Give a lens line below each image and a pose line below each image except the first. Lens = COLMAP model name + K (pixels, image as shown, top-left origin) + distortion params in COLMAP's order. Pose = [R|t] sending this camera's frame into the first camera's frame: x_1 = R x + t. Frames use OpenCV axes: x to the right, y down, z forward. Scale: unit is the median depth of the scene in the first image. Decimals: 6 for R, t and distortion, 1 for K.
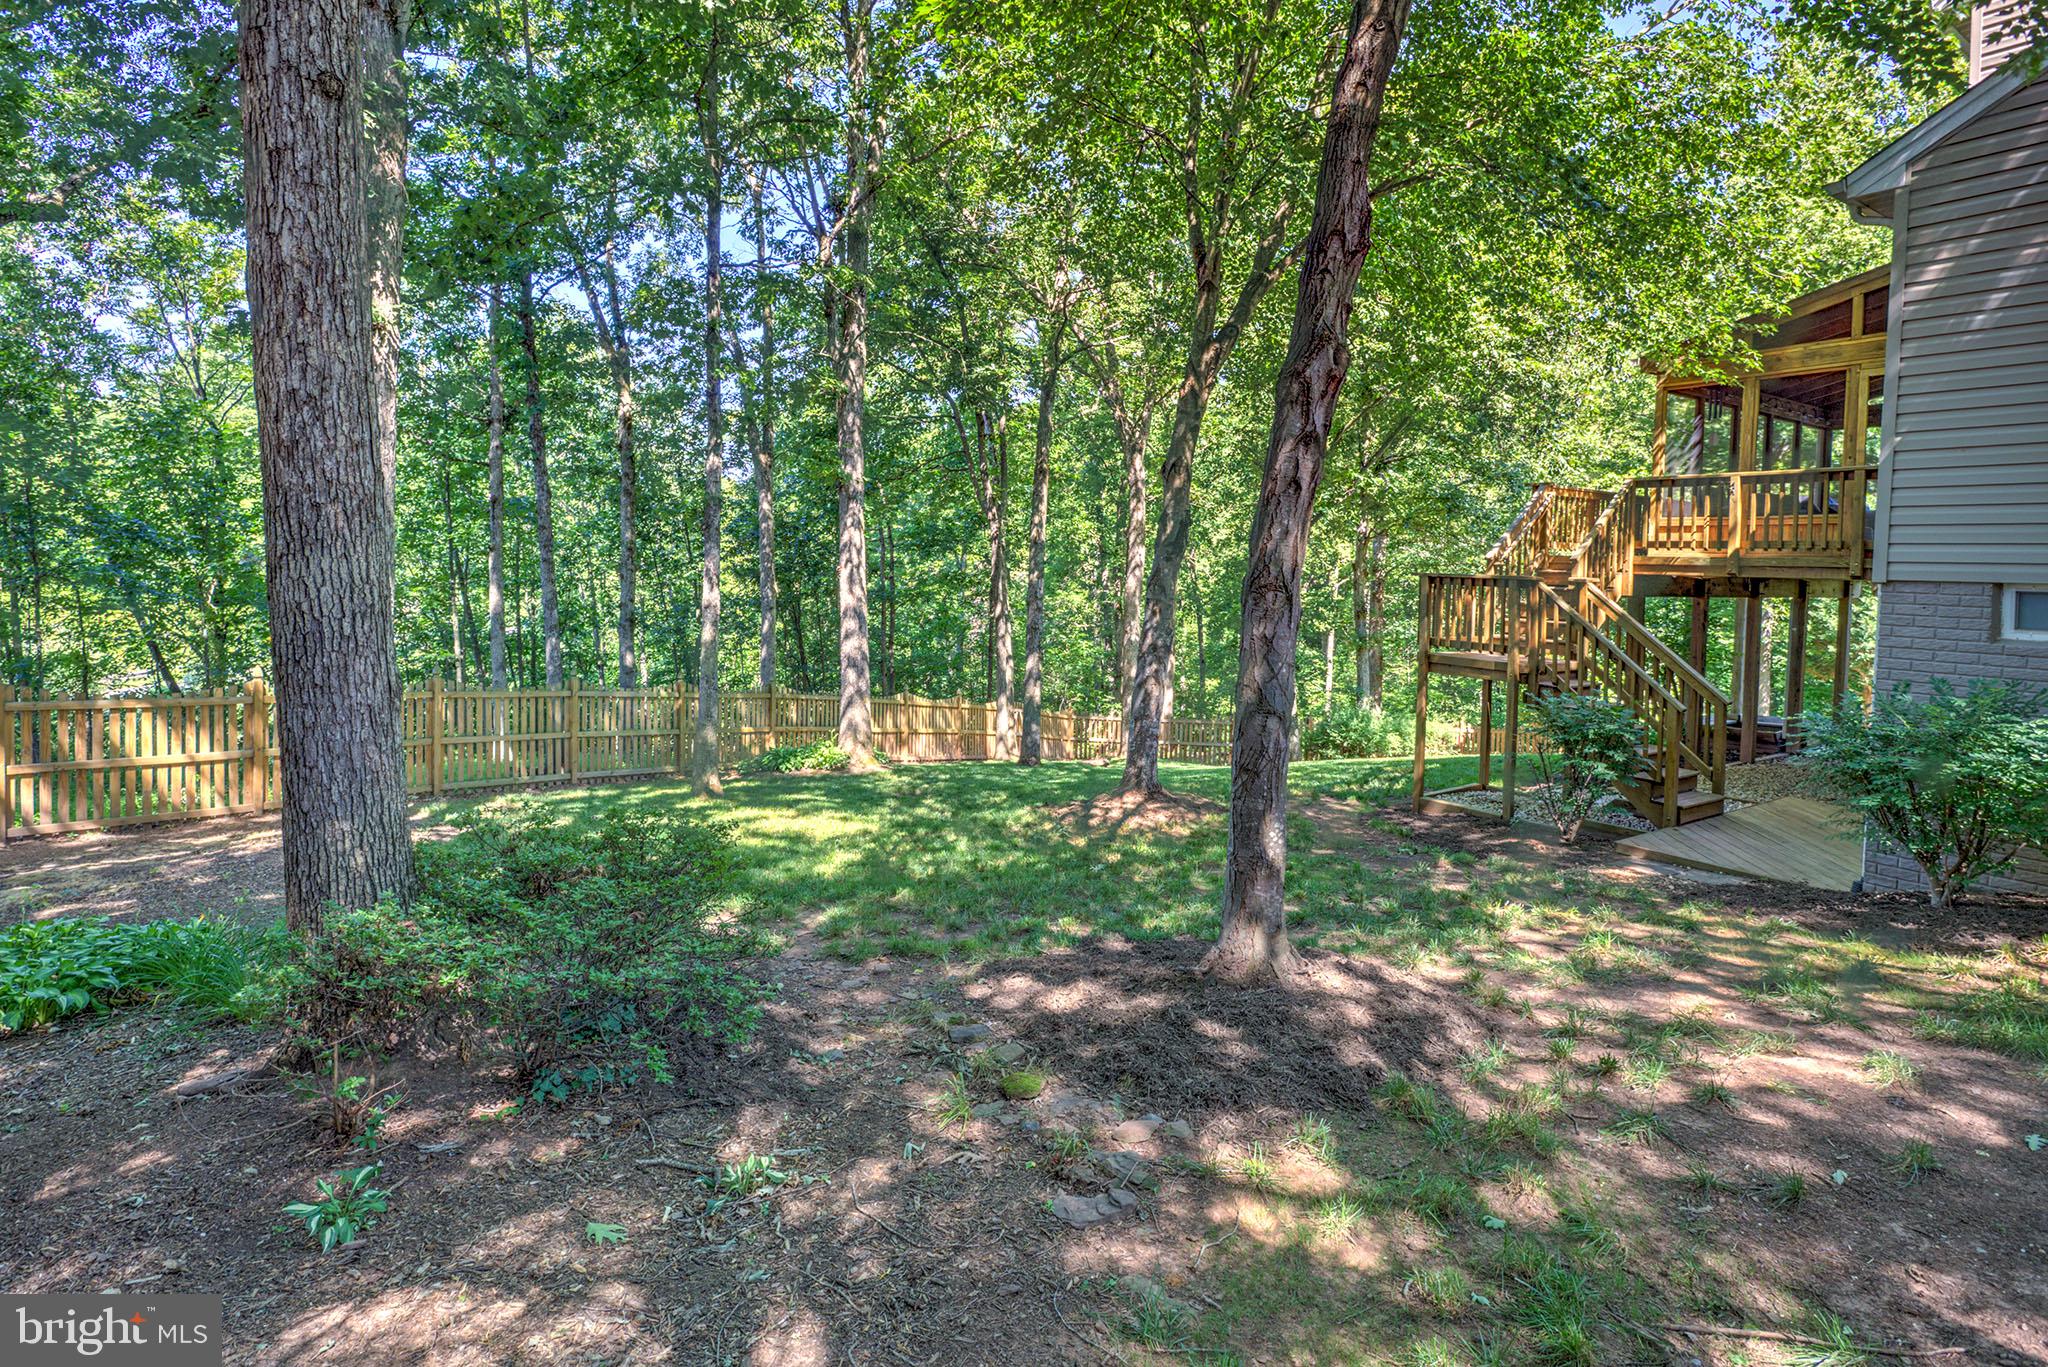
lens RADIAL K [[1030.4, 0, 1027.4], [0, 1030.4, 658.7], [0, 0, 1]] dist [-0.003654, -0.000796]
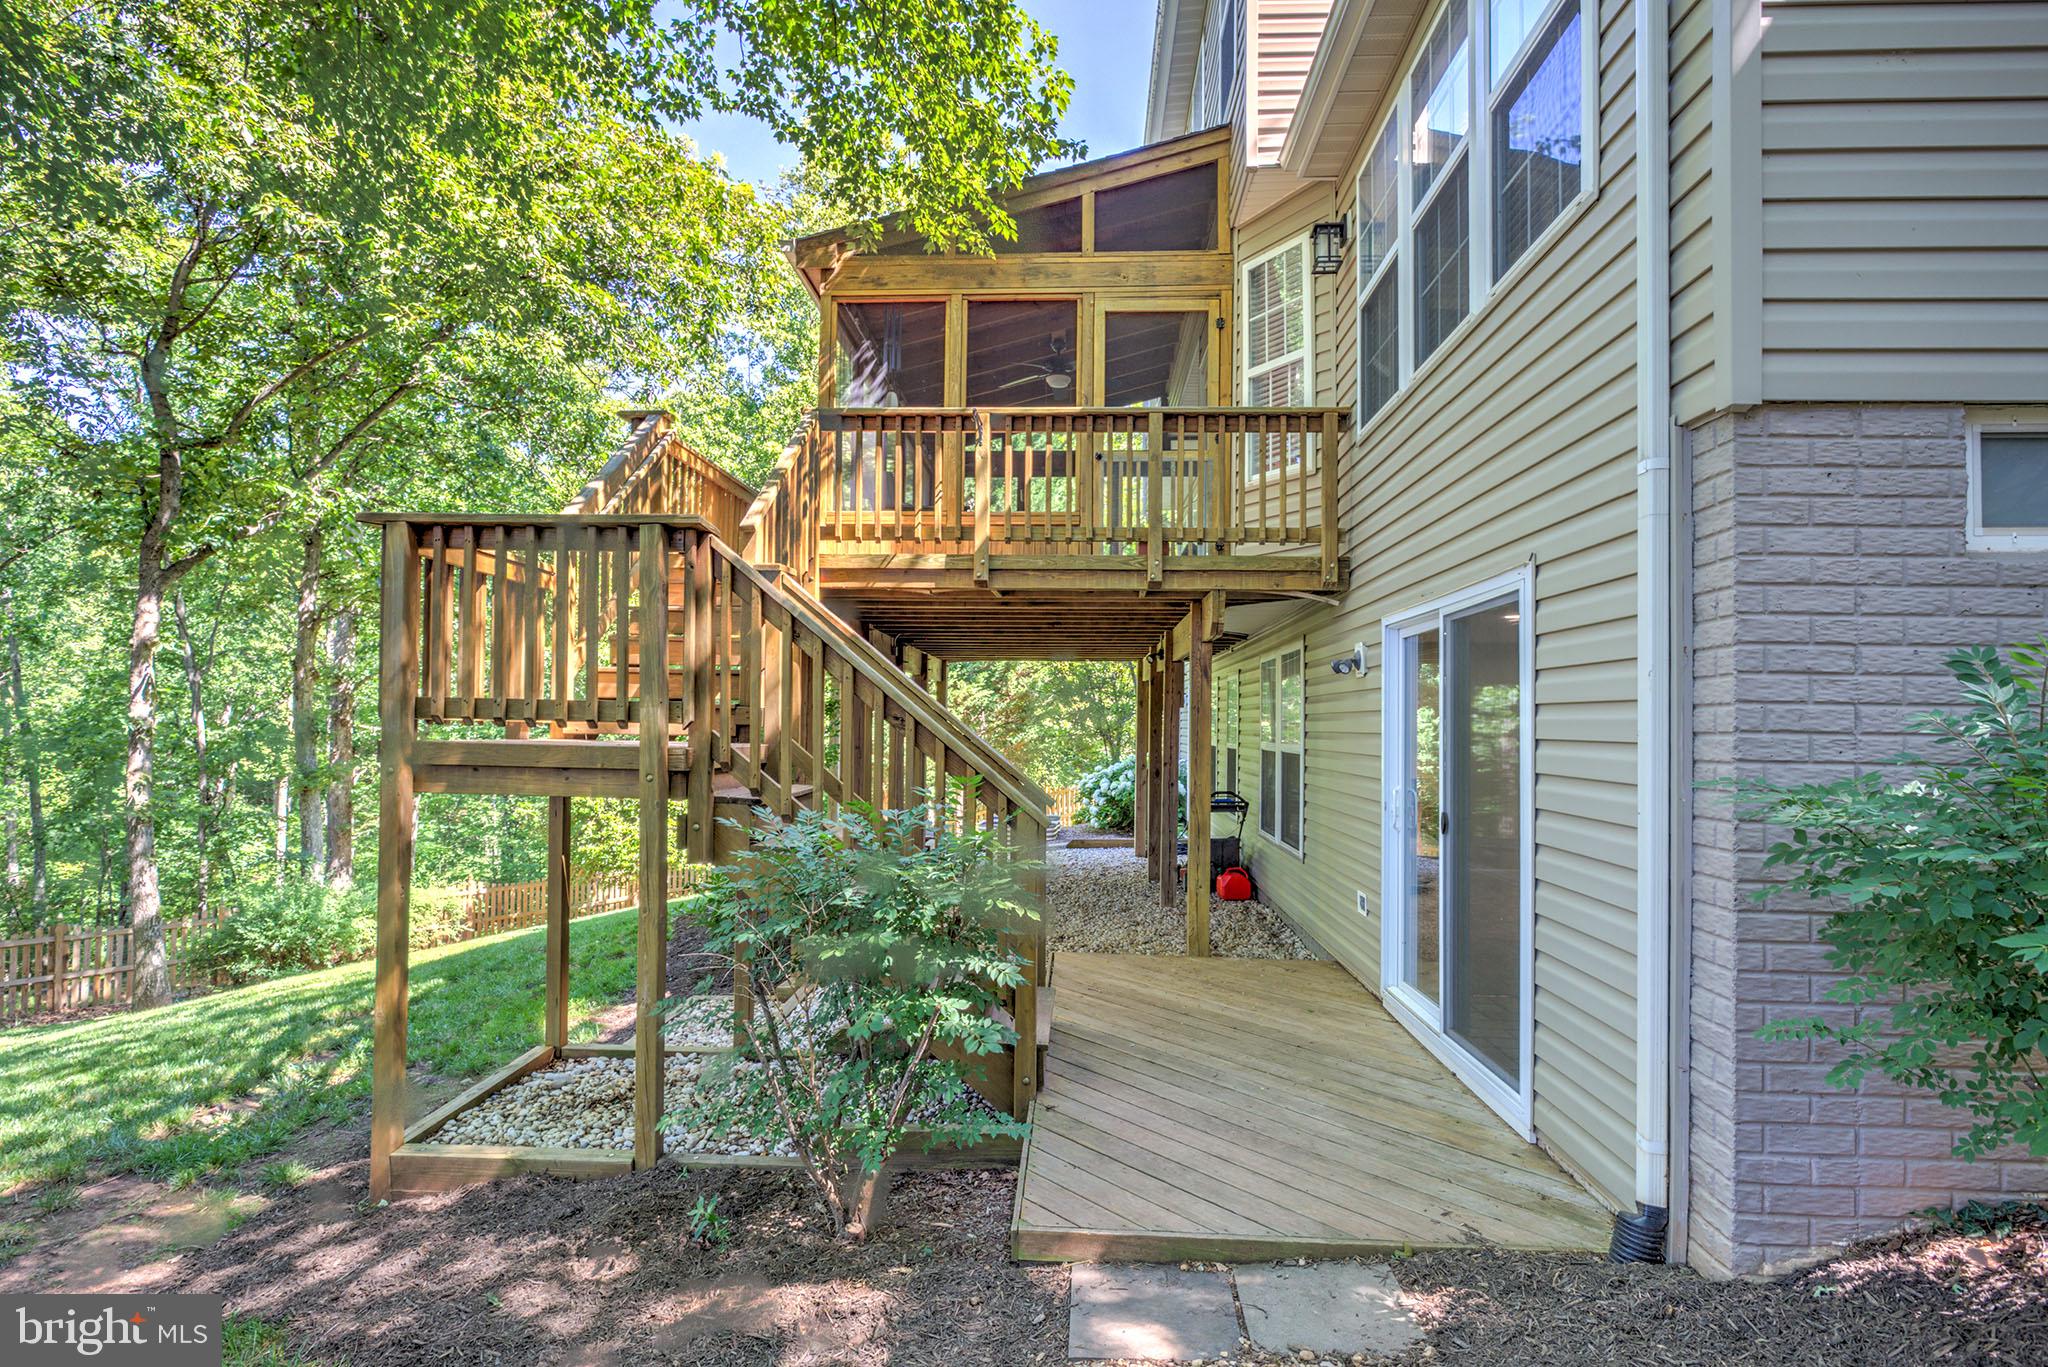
lens RADIAL K [[1030.4, 0, 1027.4], [0, 1030.4, 658.7], [0, 0, 1]] dist [-0.003654, -0.000796]
pose [[0.620330, 0.034509, 0.783582, 0.223737], [0.074027, 0.991996, -0.102292, 0.019318], [-0.780840, 0.121460, 0.612810, 0.568094]]
